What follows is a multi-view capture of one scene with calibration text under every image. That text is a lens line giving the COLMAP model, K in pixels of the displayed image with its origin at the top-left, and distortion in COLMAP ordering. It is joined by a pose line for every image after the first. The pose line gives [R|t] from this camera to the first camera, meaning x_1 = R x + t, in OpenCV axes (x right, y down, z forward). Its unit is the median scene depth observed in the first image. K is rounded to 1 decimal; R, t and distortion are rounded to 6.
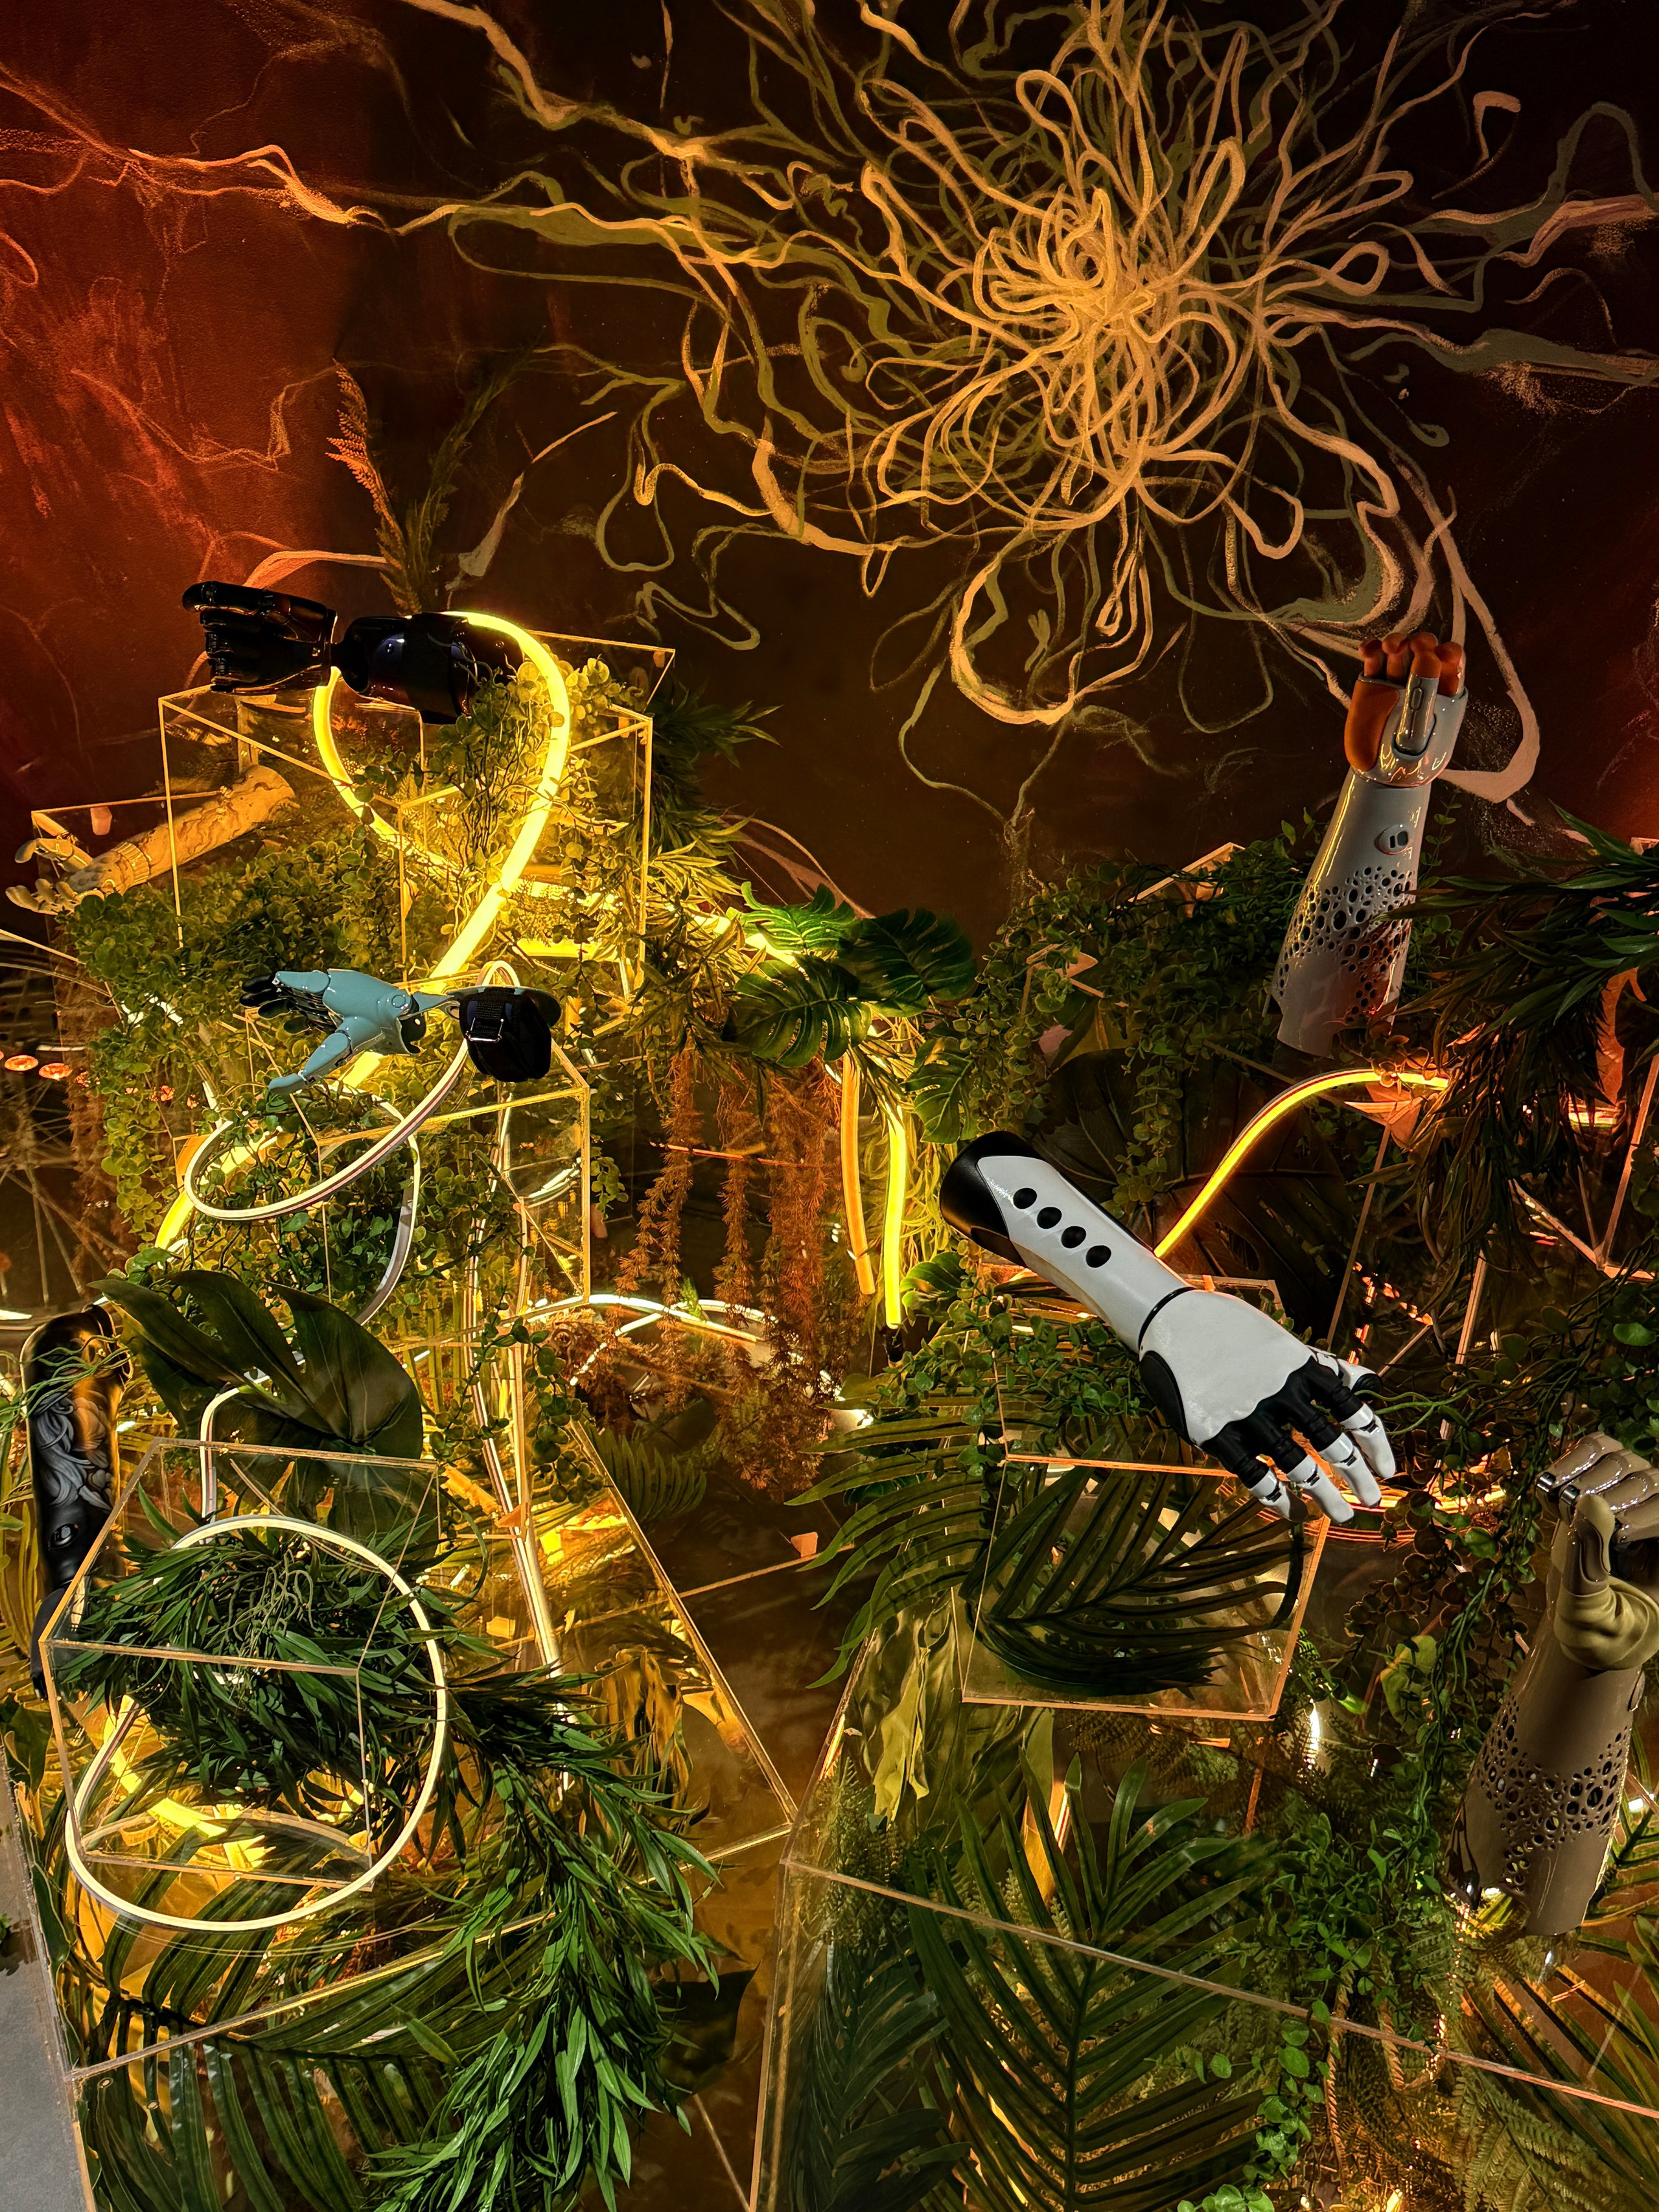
lens RADIAL K [[2198.1, 0, 833.6], [0, 2198.1, 1102.8], [0, 0, 1]] dist [0.208720, -0.502864]
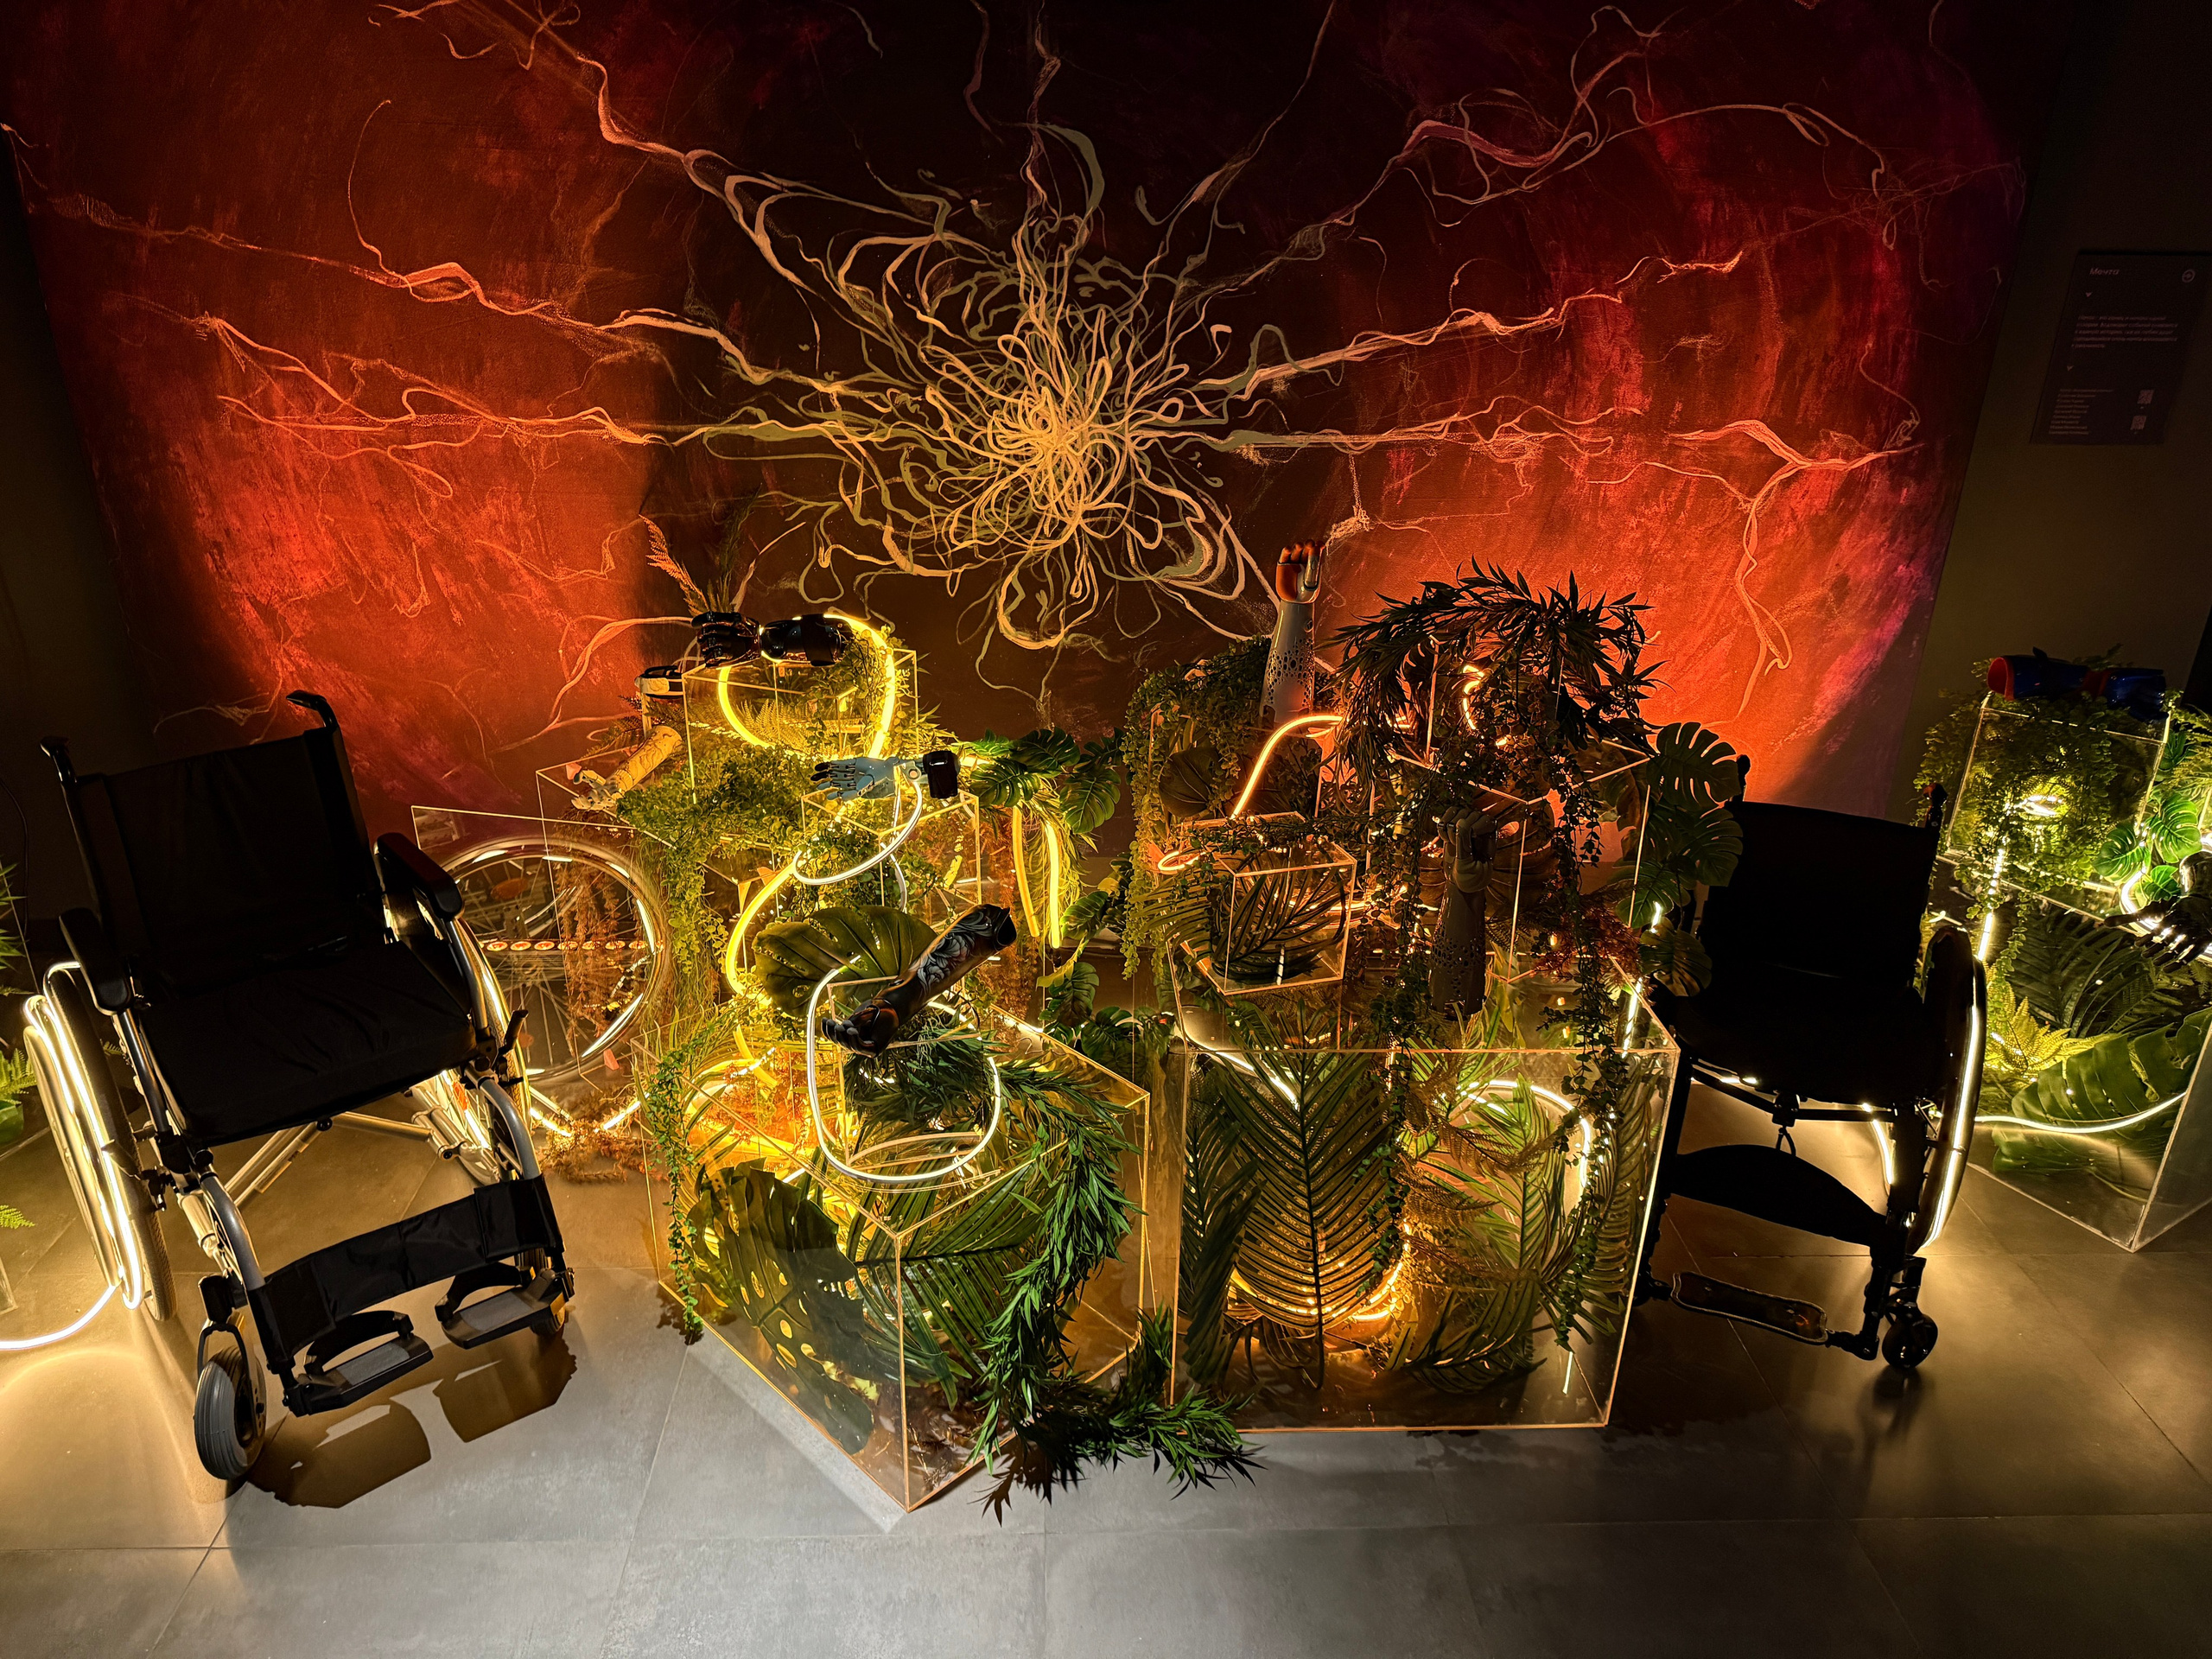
lens RADIAL K [[1532.8, 0, 1106.2], [0, 1532.8, 839.1], [0, 0, 1]] dist [0.182132, -0.388549]
pose [[0.943295, -0.181121, 0.278189, -0.285309], [0.210573, 0.974327, -0.079664, 0.122384], [-0.256618, 0.133726, 0.957217, -0.320870]]
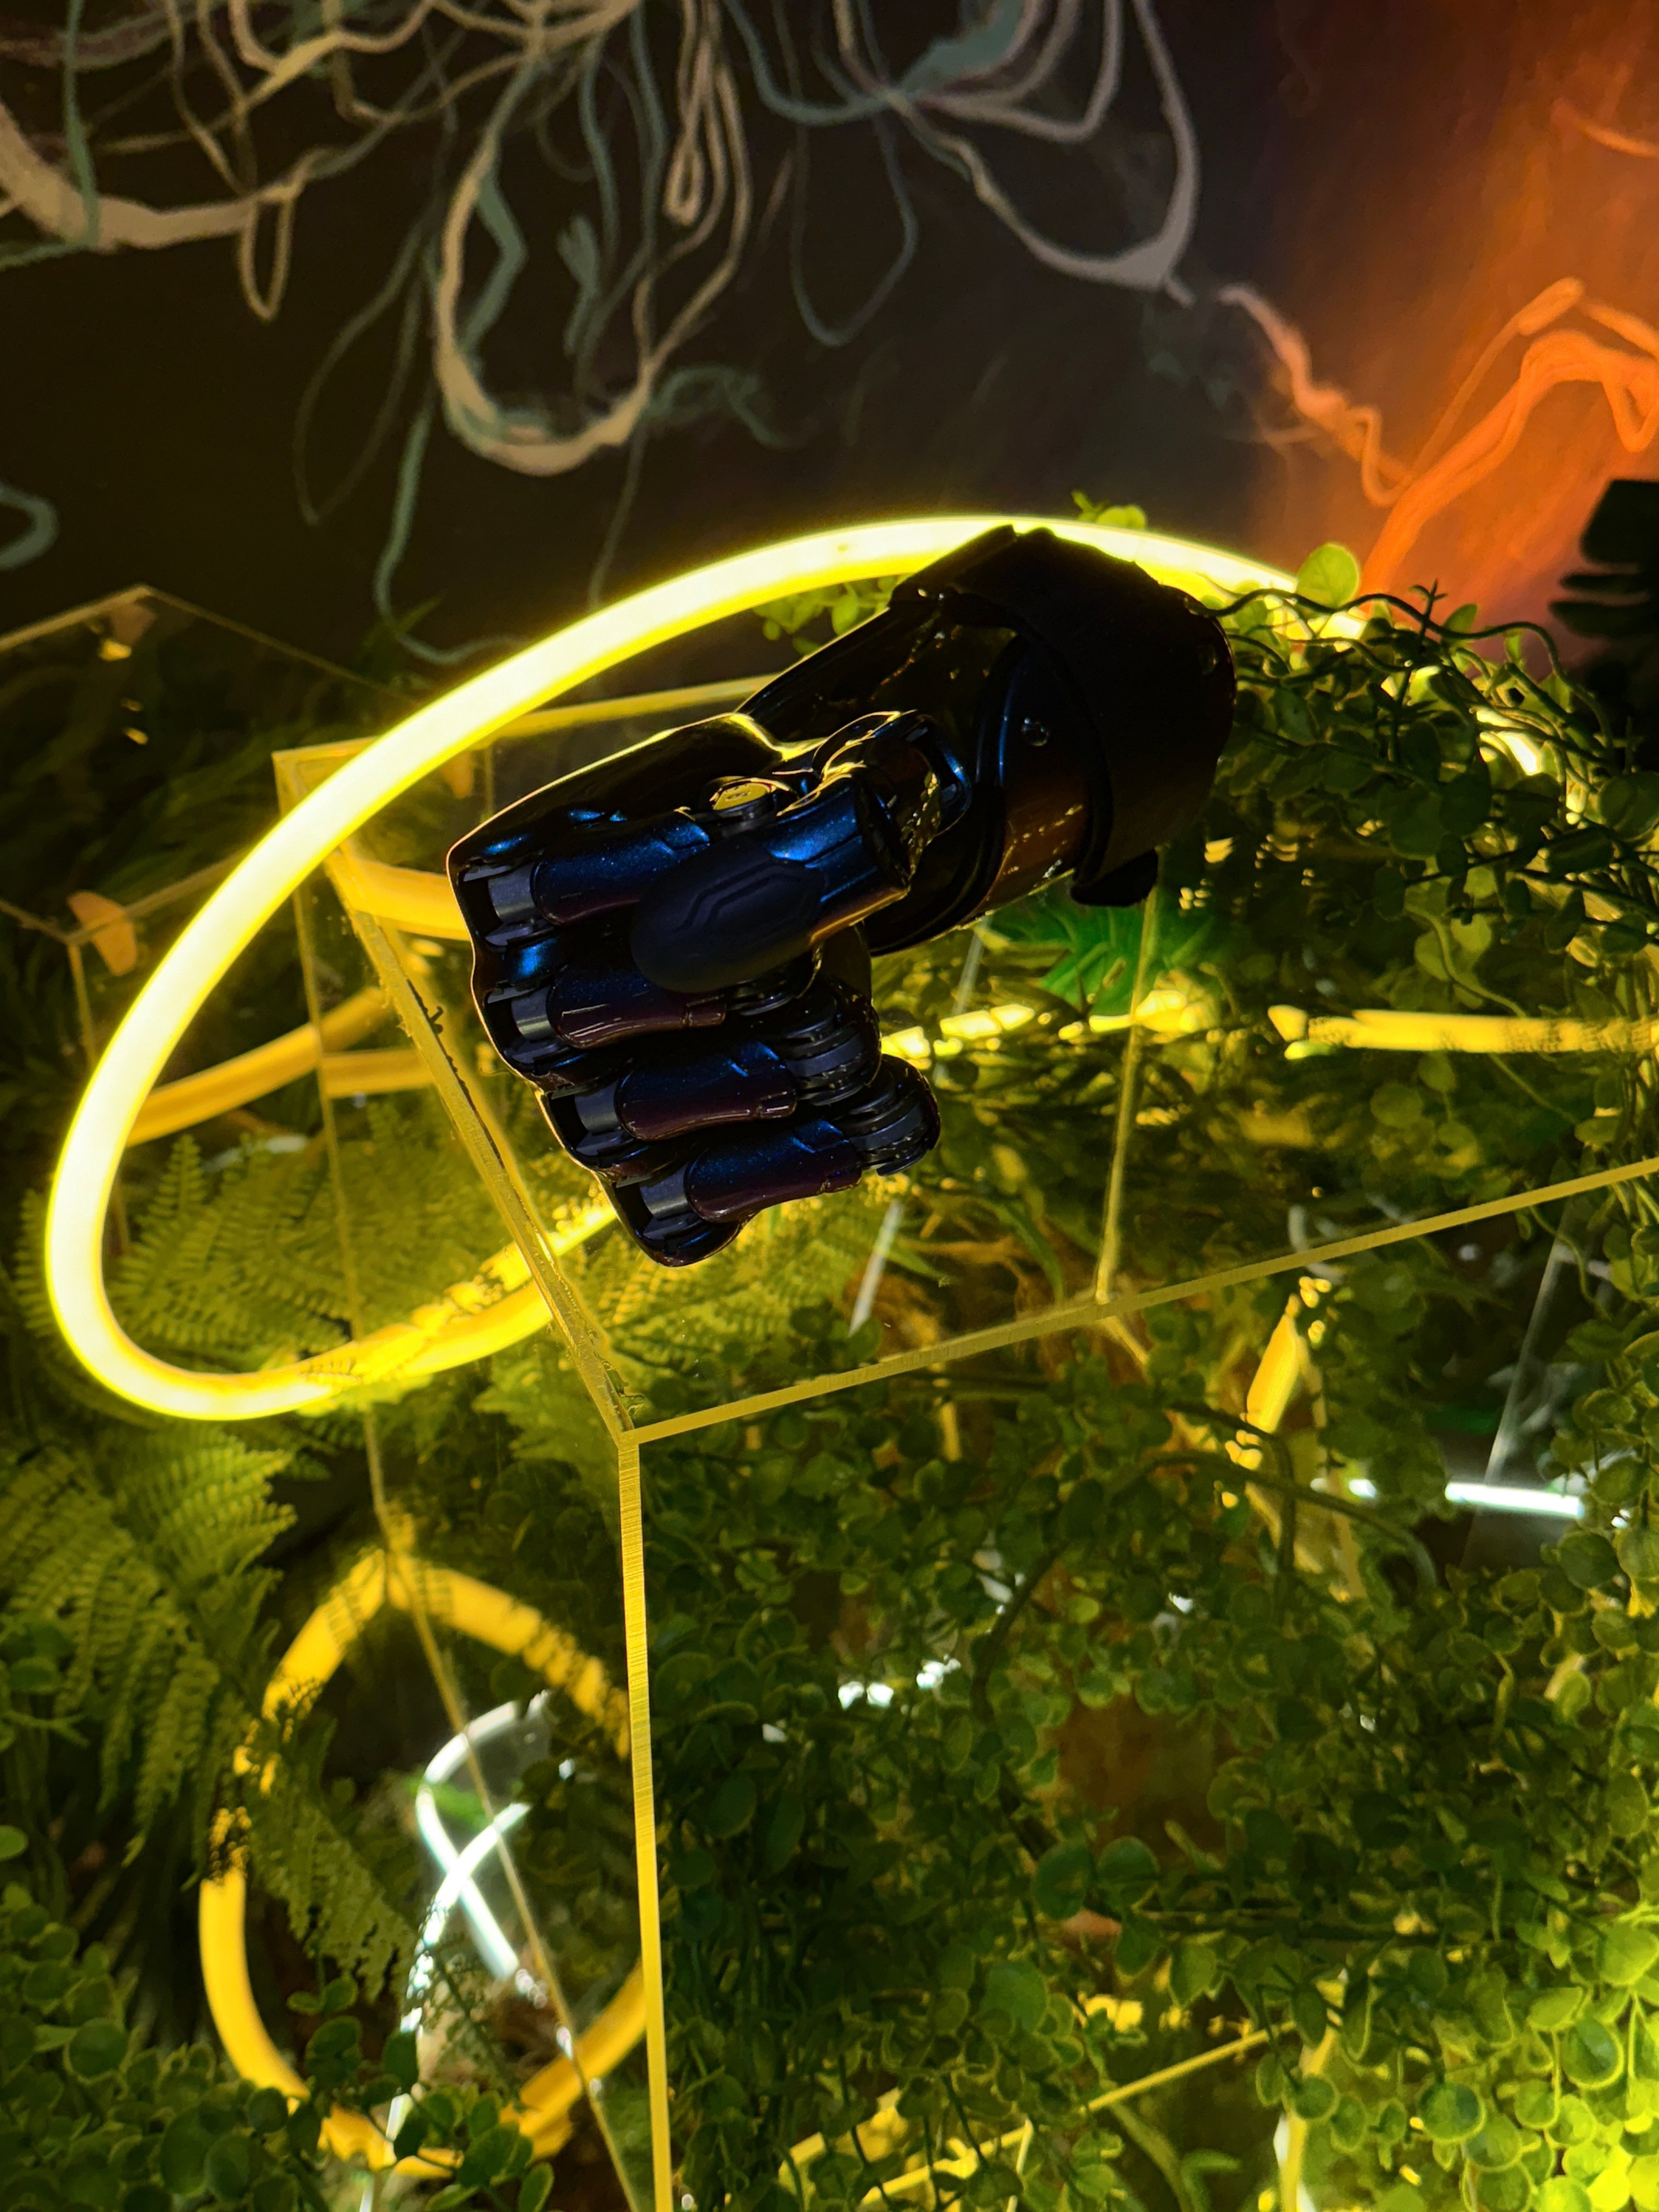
lens RADIAL K [[2199.8, 0, 826.1], [0, 2199.8, 1116.2], [0, 0, 1]] dist [0.147192, -0.334912]
pose [[0.483507, -0.566937, 0.666936, -0.332299], [0.453942, 0.813856, 0.362734, -0.219813], [-0.748437, 0.127365, 0.650861, 0.677997]]
